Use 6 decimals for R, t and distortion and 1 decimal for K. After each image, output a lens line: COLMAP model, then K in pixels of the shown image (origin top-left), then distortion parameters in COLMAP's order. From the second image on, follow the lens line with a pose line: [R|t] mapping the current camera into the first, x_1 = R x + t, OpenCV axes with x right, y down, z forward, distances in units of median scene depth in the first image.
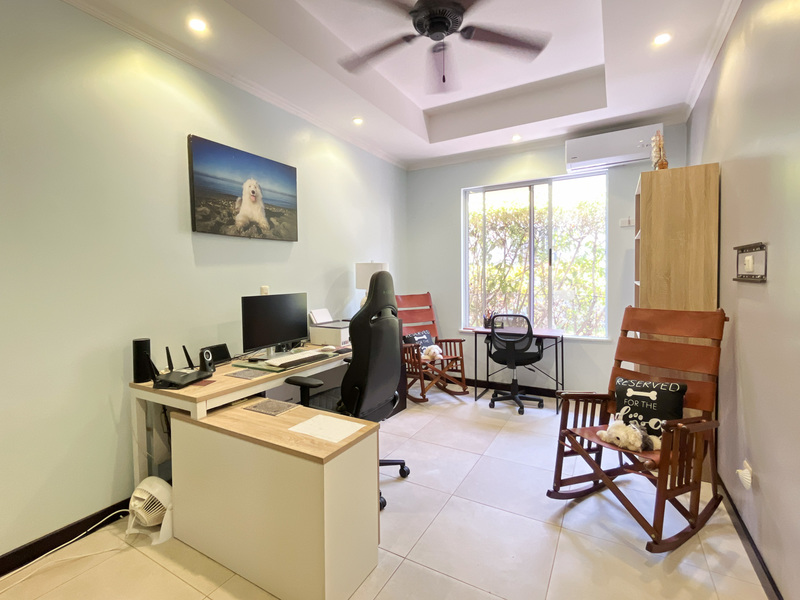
lens RADIAL K [[371.6, 0, 400.3], [0, 371.6, 297.2], [0, 0, 1]] dist [-0.003378, -0.000304]
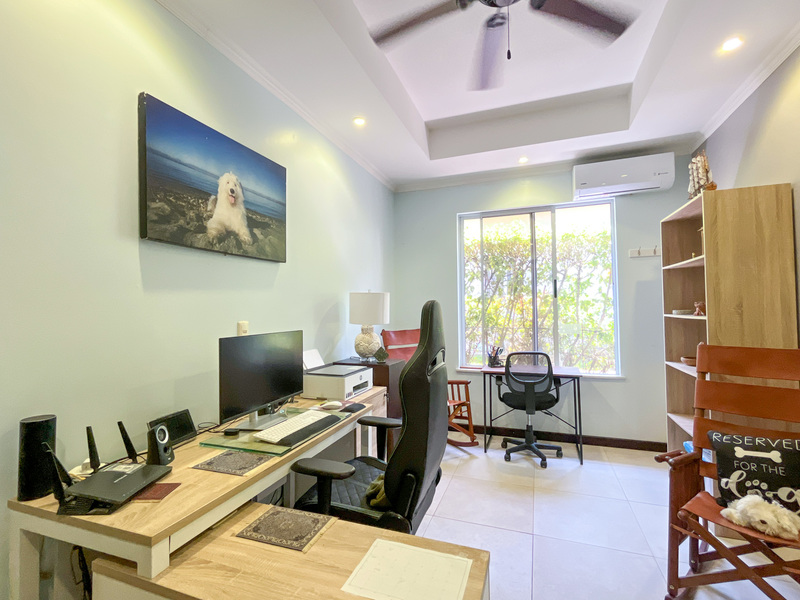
lens RADIAL K [[371.6, 0, 417.3], [0, 371.6, 305.4], [0, 0, 1]] dist [-0.003378, -0.000304]
pose [[0.985062, 0.002943, 0.172177, -0.168056], [0.008638, 0.997751, -0.066472, -0.010853], [-0.171986, 0.066967, 0.982821, 0.248412]]
